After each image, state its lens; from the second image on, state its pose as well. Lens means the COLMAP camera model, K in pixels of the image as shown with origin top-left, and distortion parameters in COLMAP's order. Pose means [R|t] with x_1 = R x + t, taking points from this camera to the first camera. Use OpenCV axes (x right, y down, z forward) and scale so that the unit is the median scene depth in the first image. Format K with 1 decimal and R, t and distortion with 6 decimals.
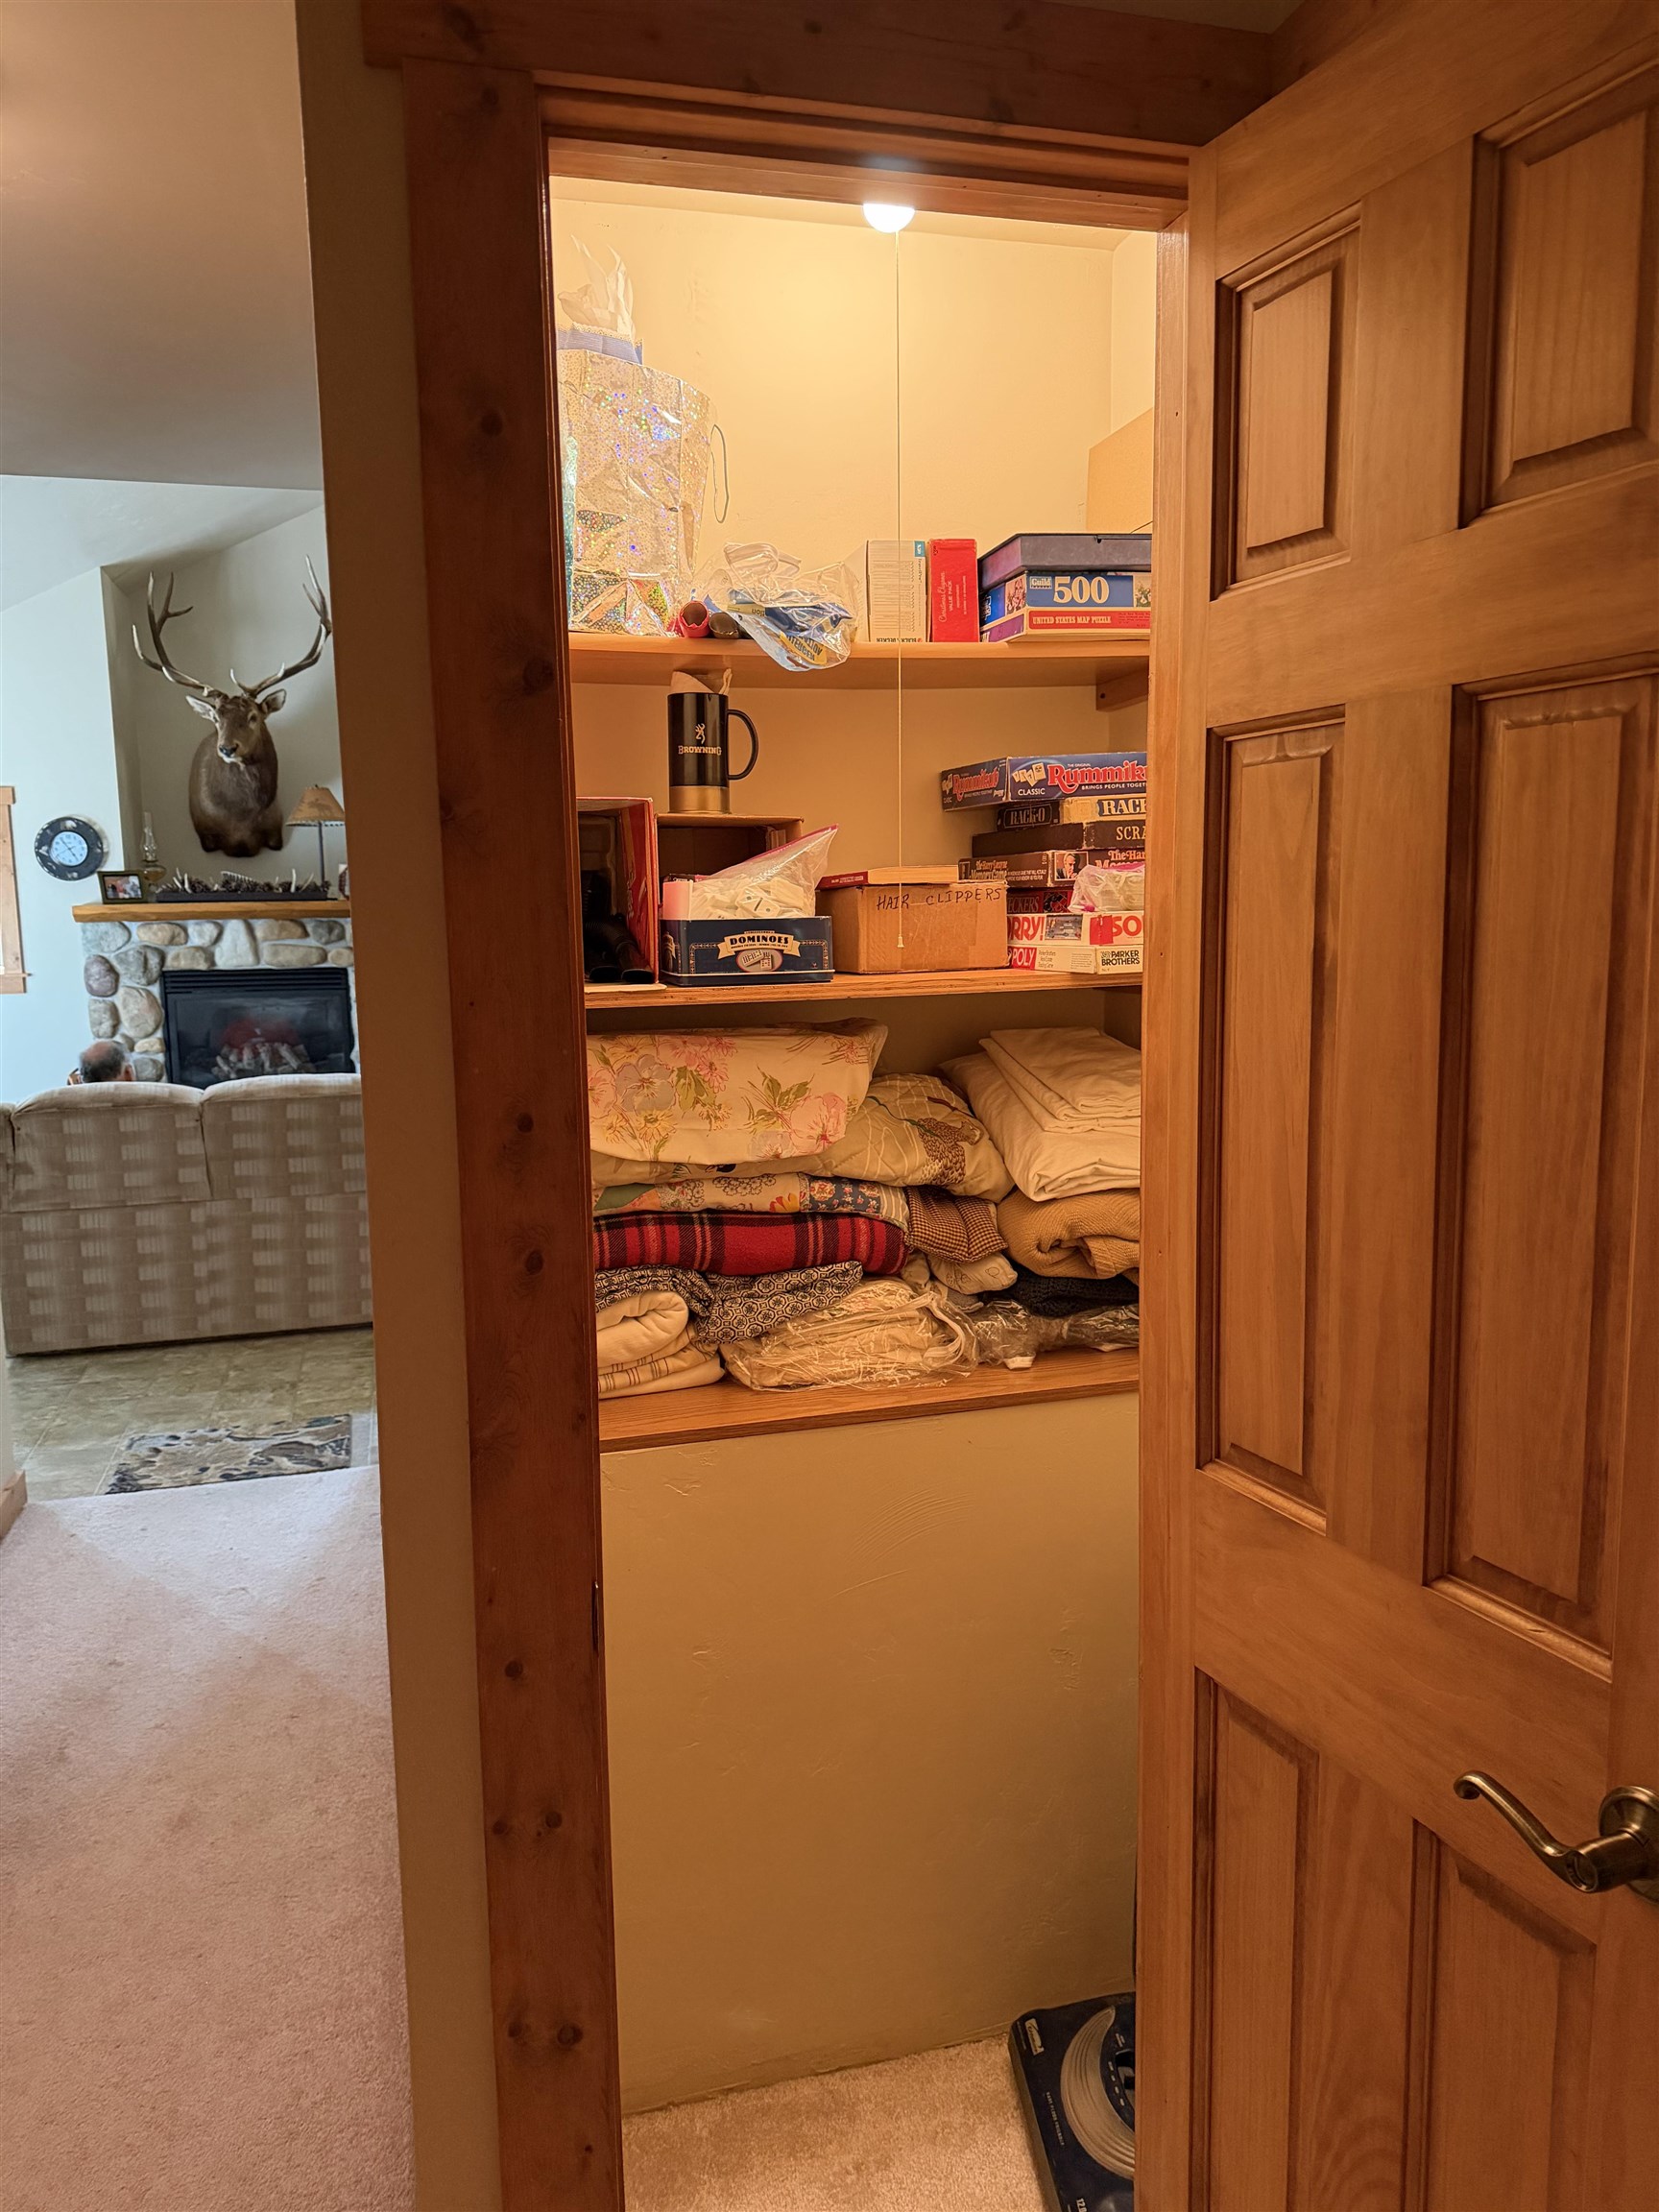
lens RADIAL K [[1568.7, 0, 829.7], [0, 1568.7, 1104.9], [0, 0, 1]] dist [-0.006596, -0.002223]
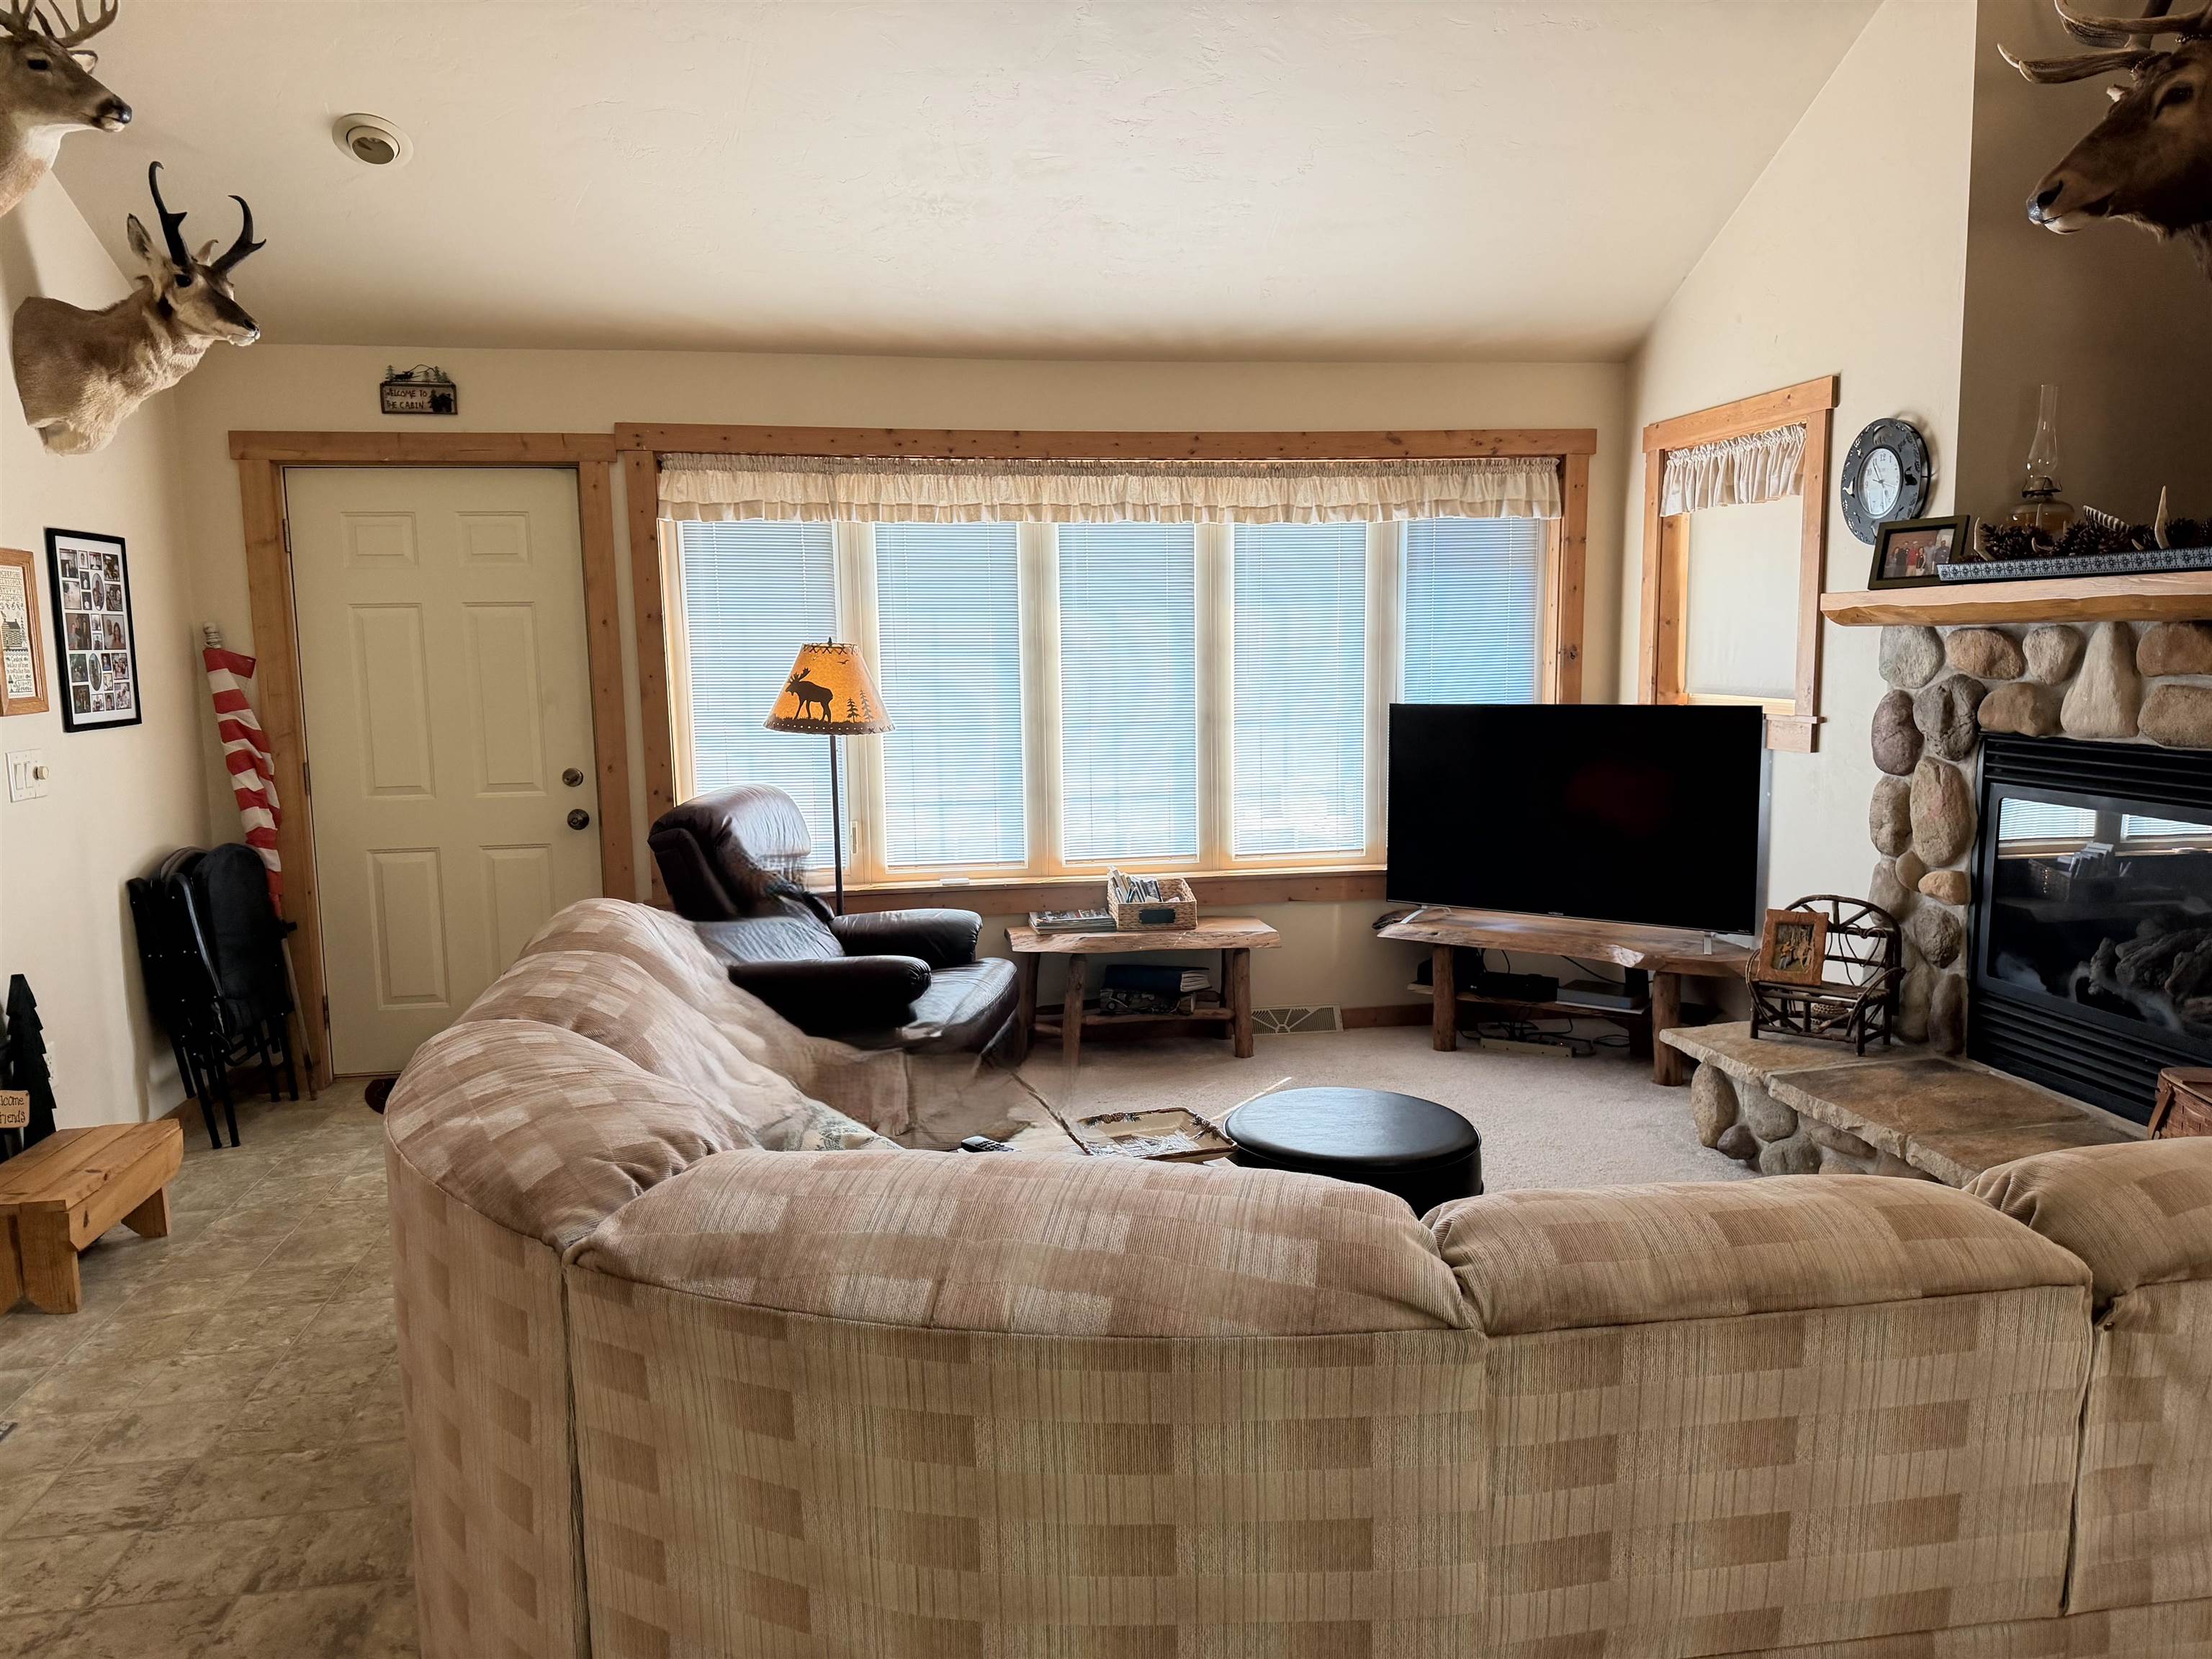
lens RADIAL K [[1568.7, 0, 1105.4], [0, 1568.7, 833.3], [0, 0, 1]] dist [-0.006596, -0.002223]
pose [[-0.096346, 0.138691, -0.985638, 0.060406], [-0.119560, 0.981462, 0.149791, -0.094884], [0.988141, 0.132275, -0.077978, 0.787754]]
